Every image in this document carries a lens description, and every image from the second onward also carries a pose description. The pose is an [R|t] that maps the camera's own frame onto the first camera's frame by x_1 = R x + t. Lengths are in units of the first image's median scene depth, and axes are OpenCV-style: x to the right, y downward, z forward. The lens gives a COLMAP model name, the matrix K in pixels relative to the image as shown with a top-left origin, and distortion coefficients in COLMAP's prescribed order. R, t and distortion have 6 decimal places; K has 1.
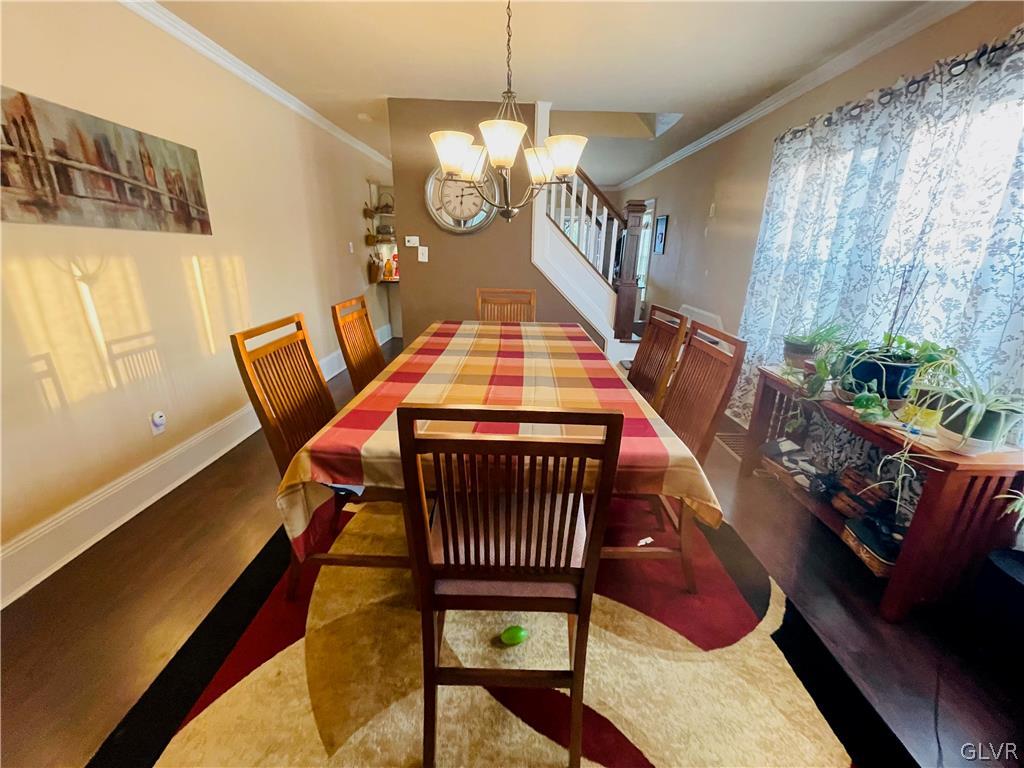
lens RADIAL K [[412.4, 0, 516.6], [0, 412.4, 377.6], [0, 0, 1]] dist [-0.005287, 0.001593]
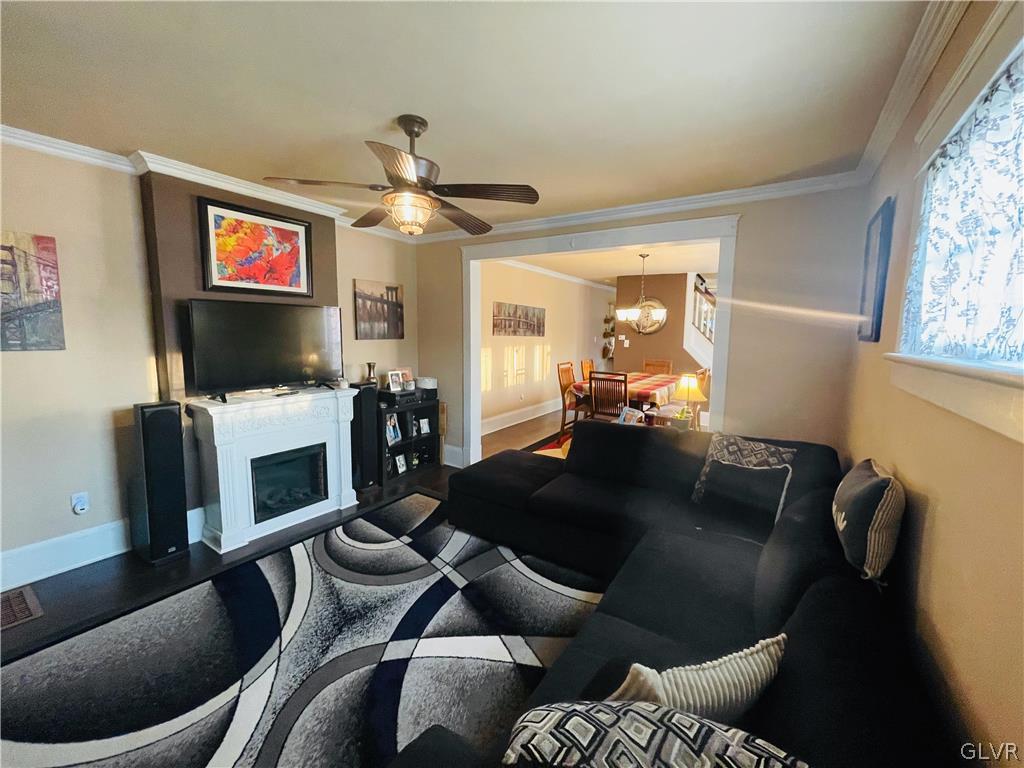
lens RADIAL K [[412.4, 0, 516.9], [0, 412.4, 377.6], [0, 0, 1]] dist [-0.005287, 0.001593]
pose [[0.838330, 0.052022, -0.542676, 0.687387], [-0.157940, 0.975923, -0.150434, 0.407611], [0.521784, 0.211823, 0.826361, -1.474388]]
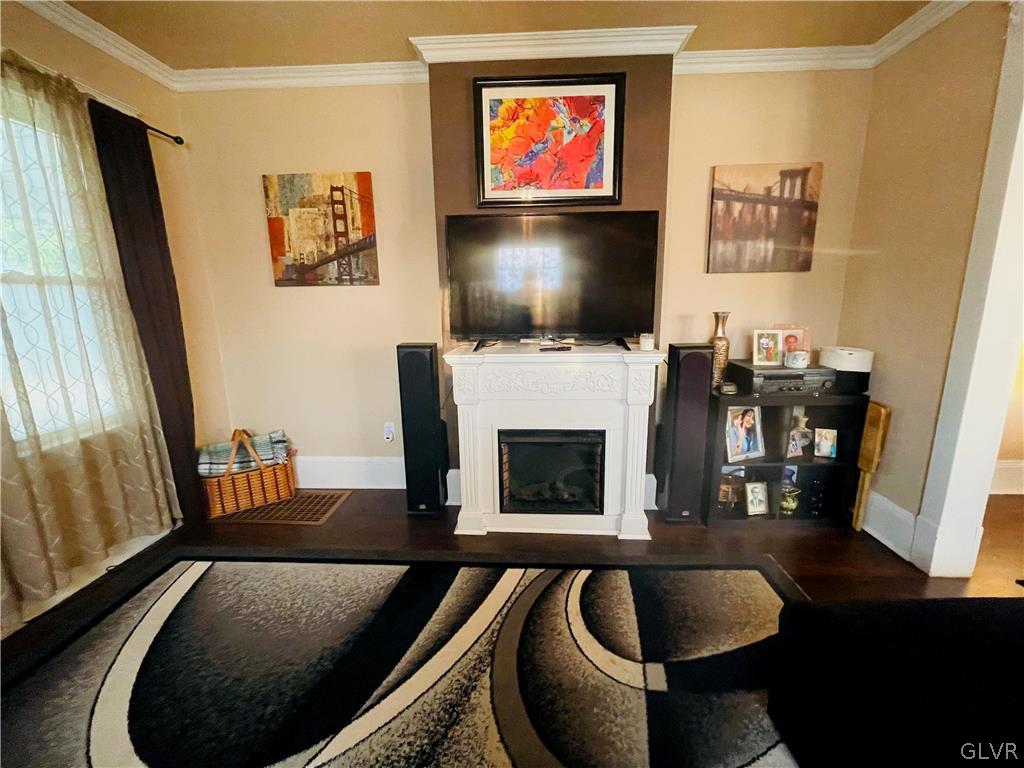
lens RADIAL K [[412.4, 0, 517.1], [0, 412.4, 379.8], [0, 0, 1]] dist [-0.005287, 0.001593]
pose [[-0.037221, 0.171769, -0.984434, 0.247364], [-0.284300, 0.942588, 0.175217, 0.301822], [0.958013, 0.286396, 0.013750, -0.806825]]
